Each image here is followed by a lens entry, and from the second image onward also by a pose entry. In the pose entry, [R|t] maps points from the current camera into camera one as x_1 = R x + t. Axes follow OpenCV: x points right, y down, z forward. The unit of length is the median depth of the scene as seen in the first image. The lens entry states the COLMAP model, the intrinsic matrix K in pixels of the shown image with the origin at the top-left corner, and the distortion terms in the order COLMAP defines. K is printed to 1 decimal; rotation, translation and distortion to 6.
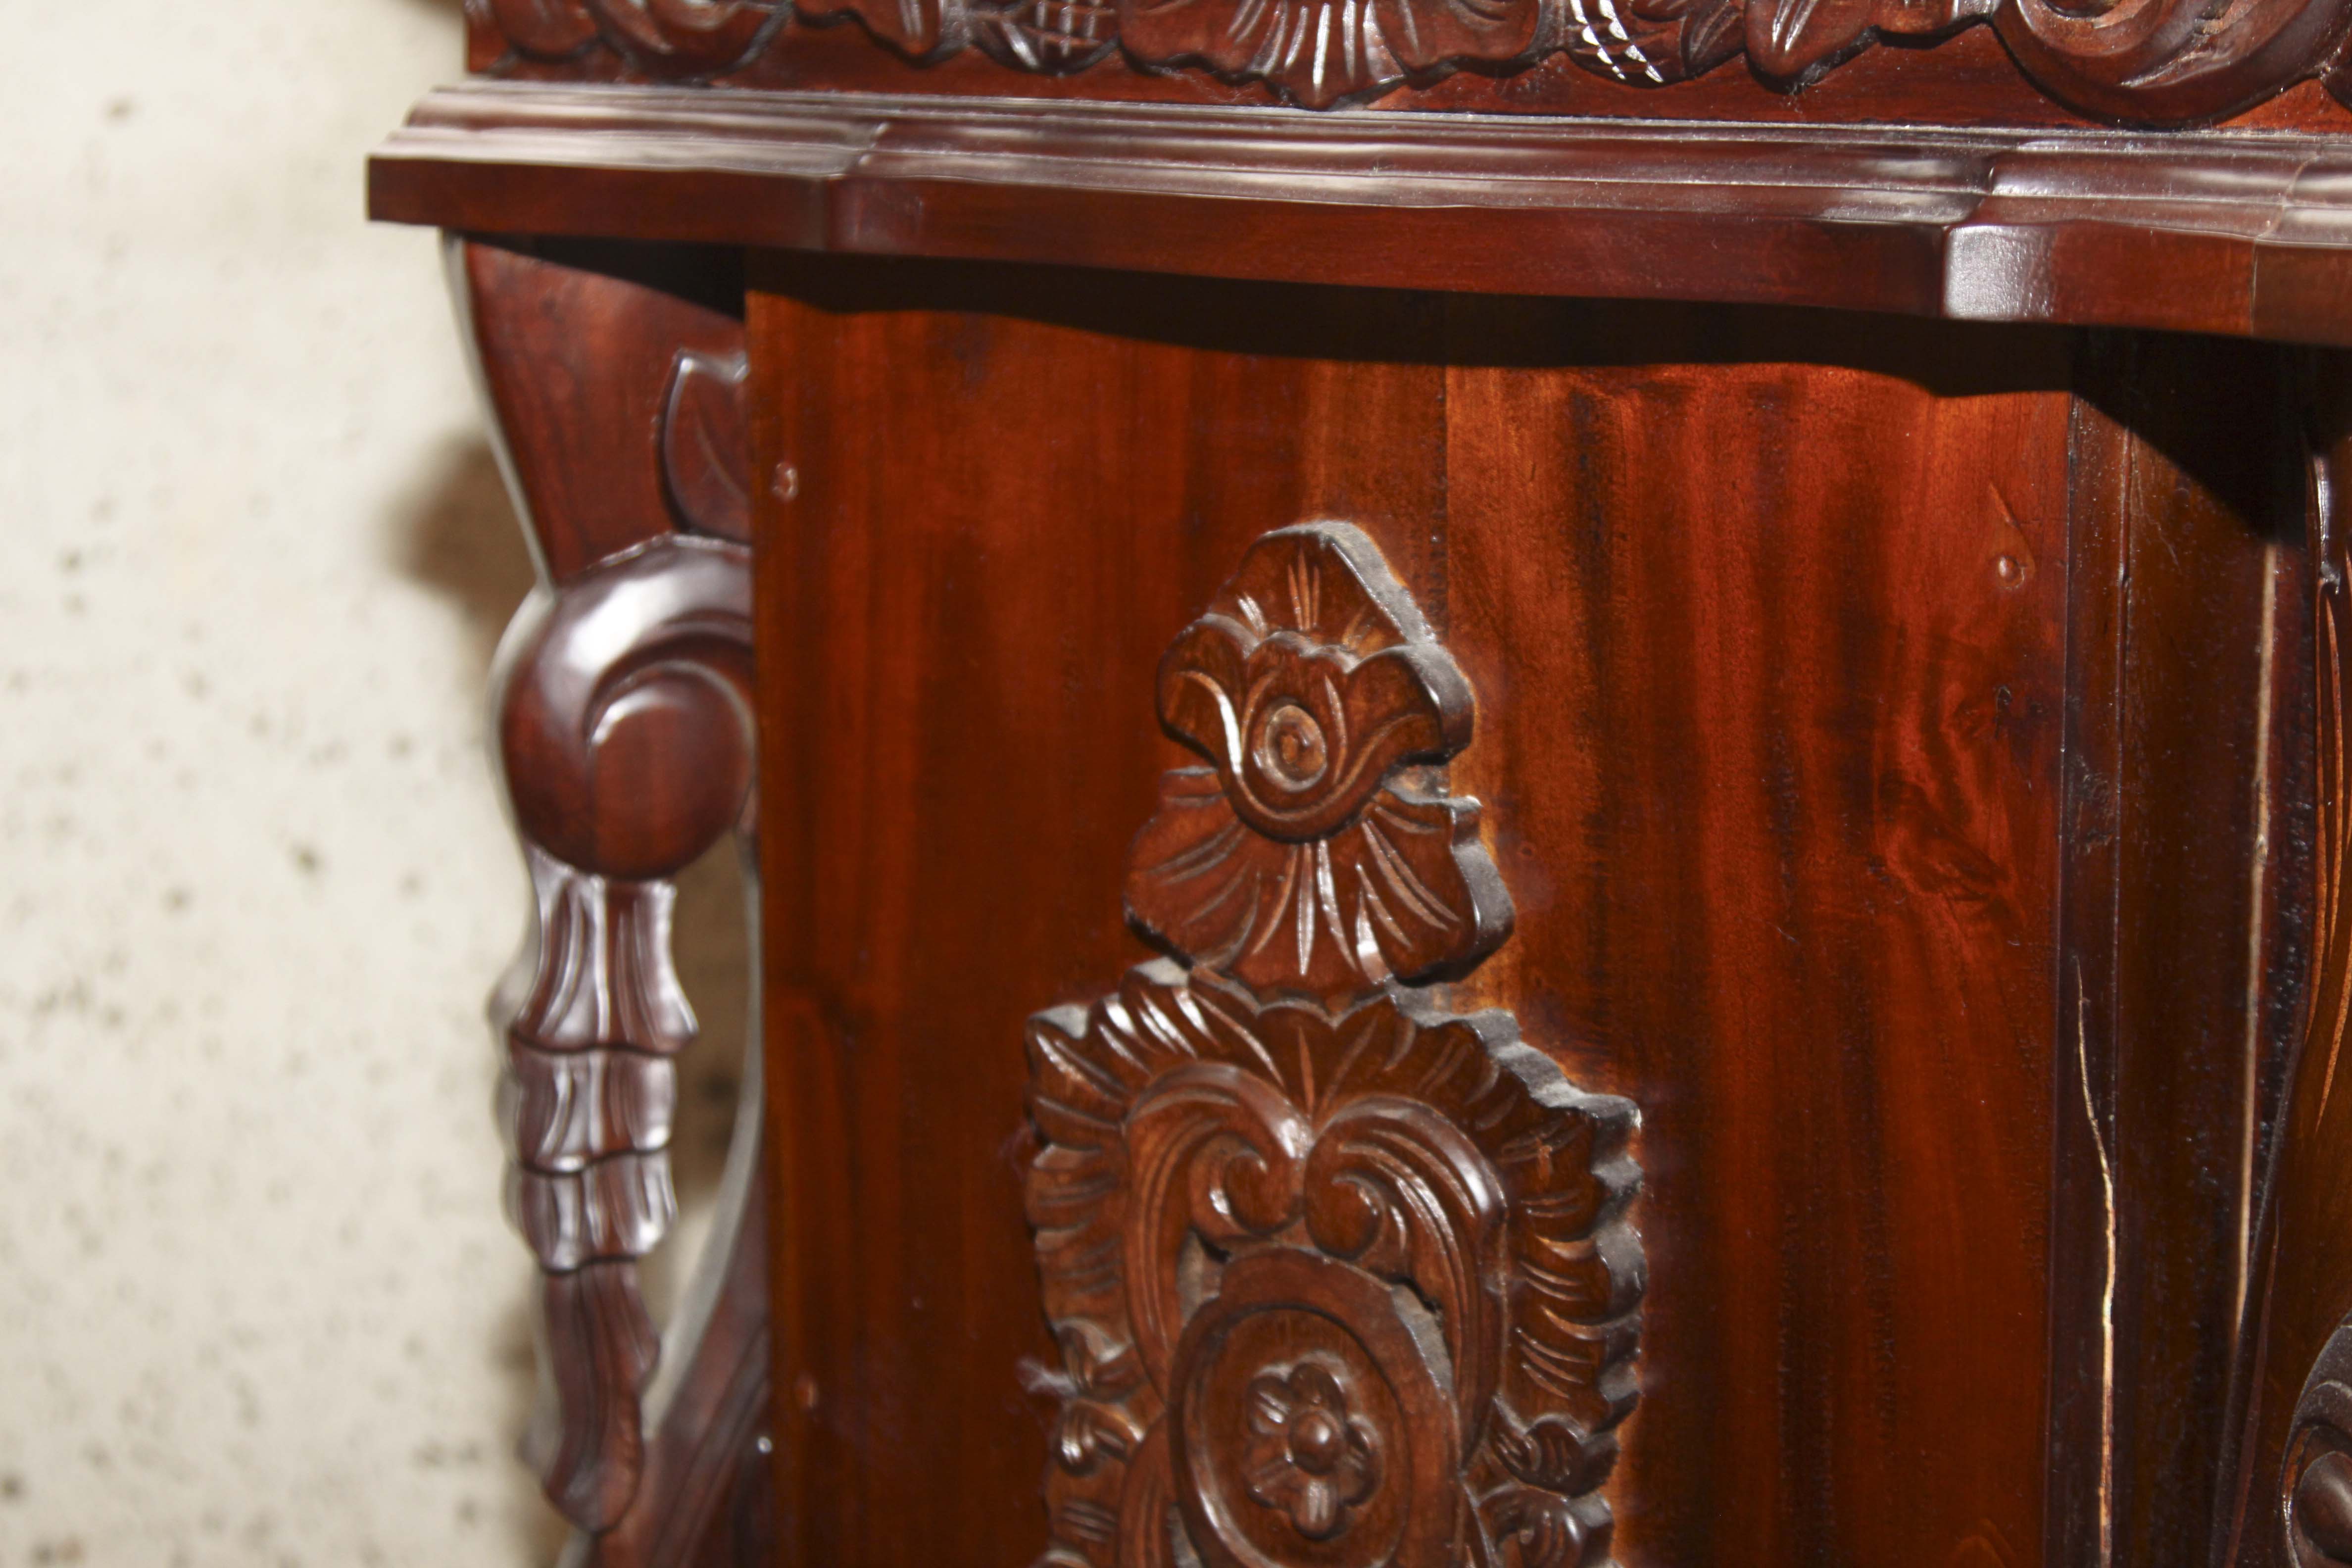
lens RADIAL K [[5030.4, 0, 1191.4], [0, 5030.4, 790.3], [0, 0, 1]] dist [0.107098, 0.000000]
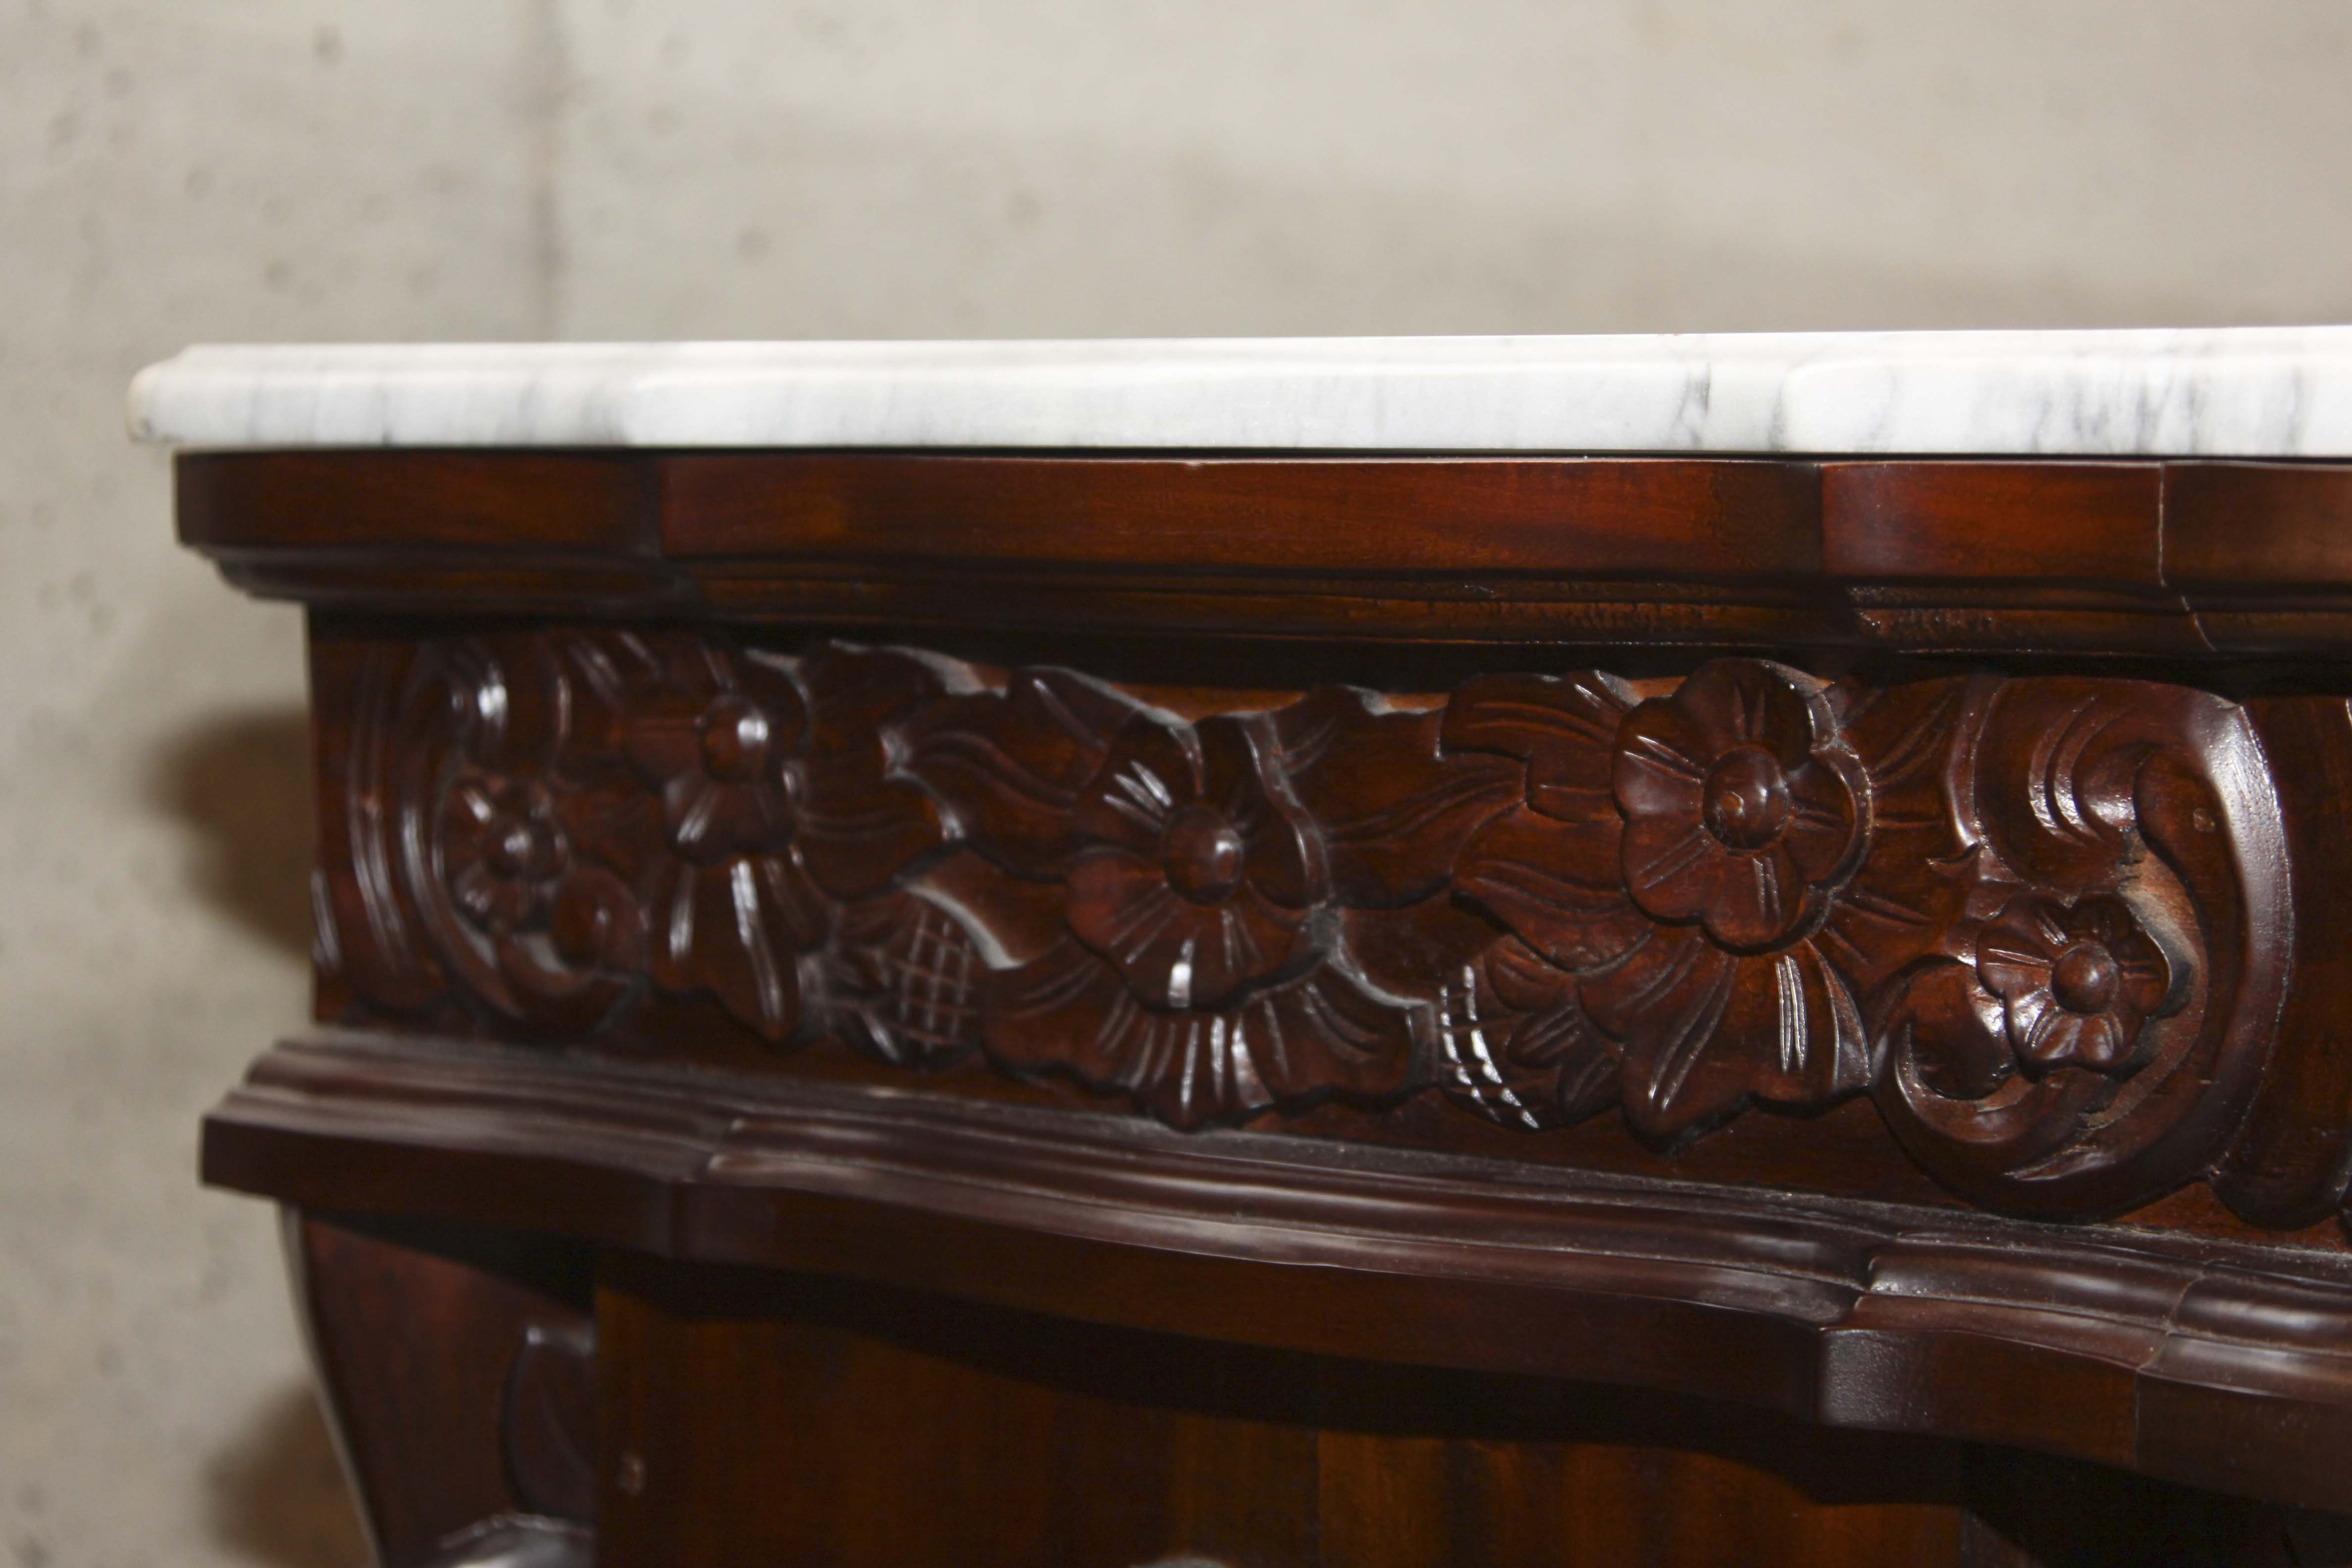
lens RADIAL K [[5437.4, 0, 1166.8], [0, 5437.4, 779.3], [0, 0, 1]] dist [0.129219, 0.000000]
pose [[0.999956, 0.007611, -0.005493, 0.026327], [-0.008150, 0.994352, -0.105821, -0.090569], [0.004656, 0.105861, 0.994370, -0.033081]]
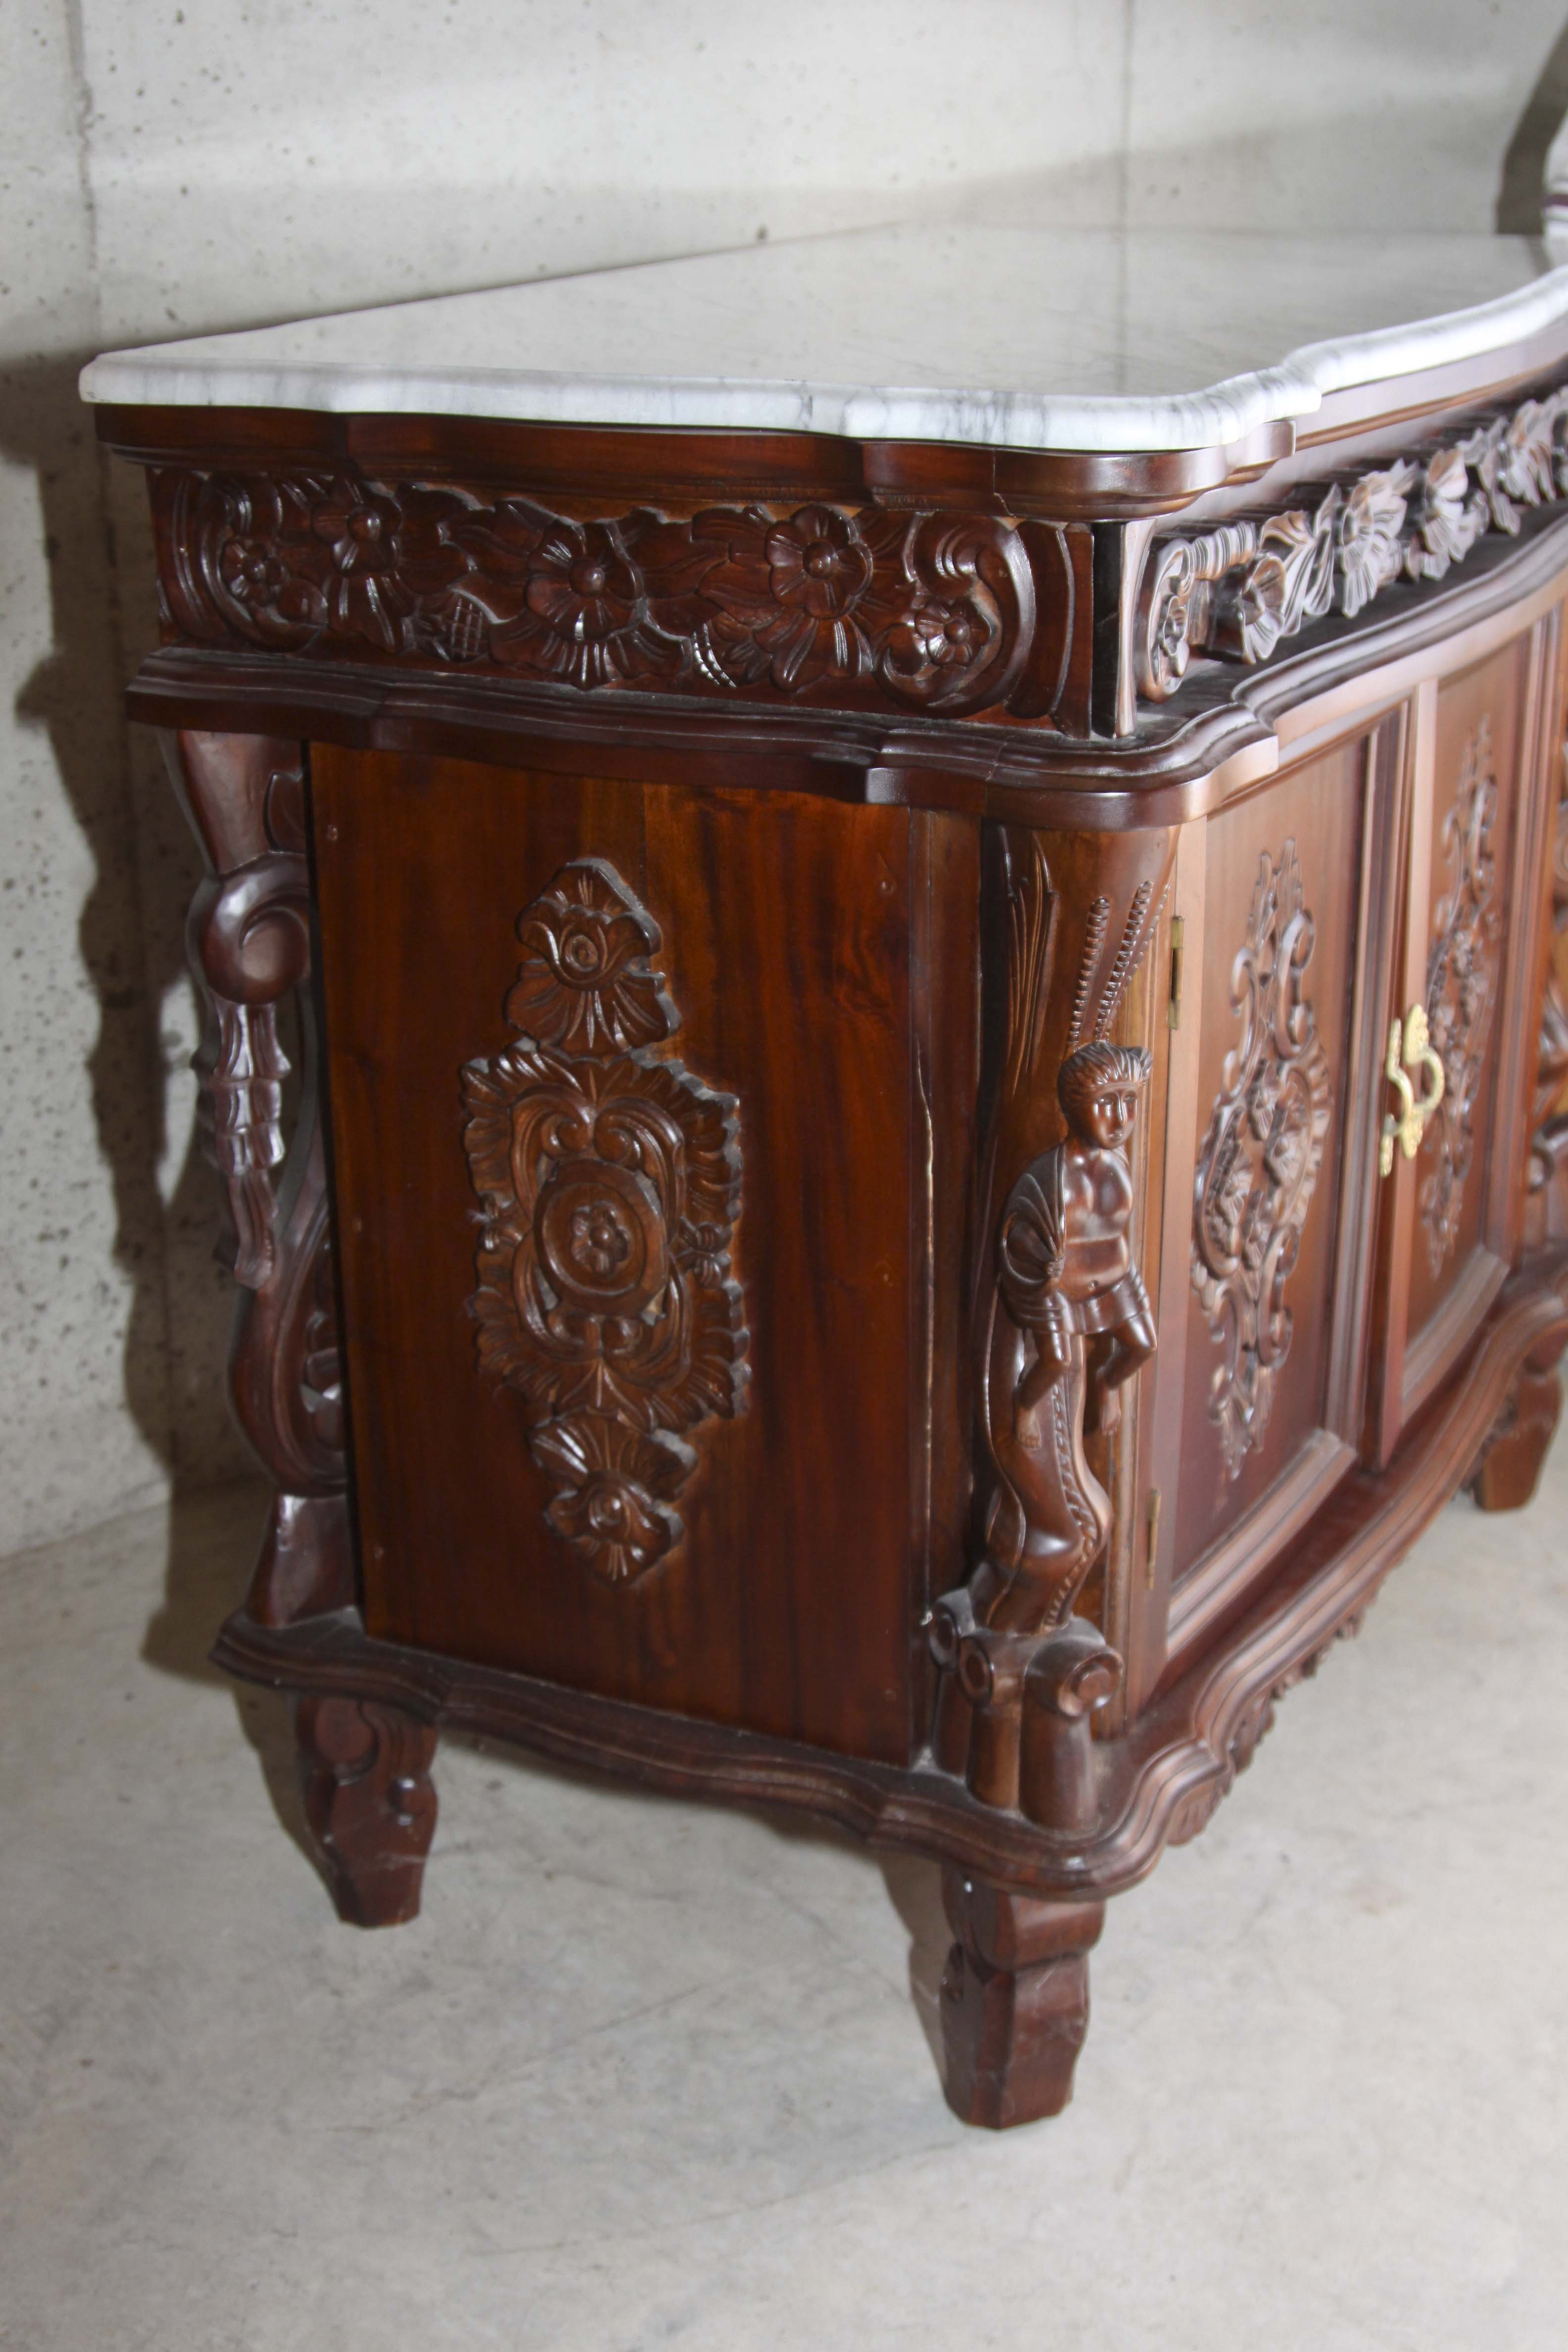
lens RADIAL K [[3607.5, 0, 788.1], [0, 3607.5, 1234.4], [0, 0, 1]] dist [-0.020574, 0.000000]
pose [[0.977553, -0.078879, 0.195365, -0.229658], [0.042807, 0.982292, 0.182403, -0.186069], [-0.206293, -0.169946, 0.963619, -0.689654]]
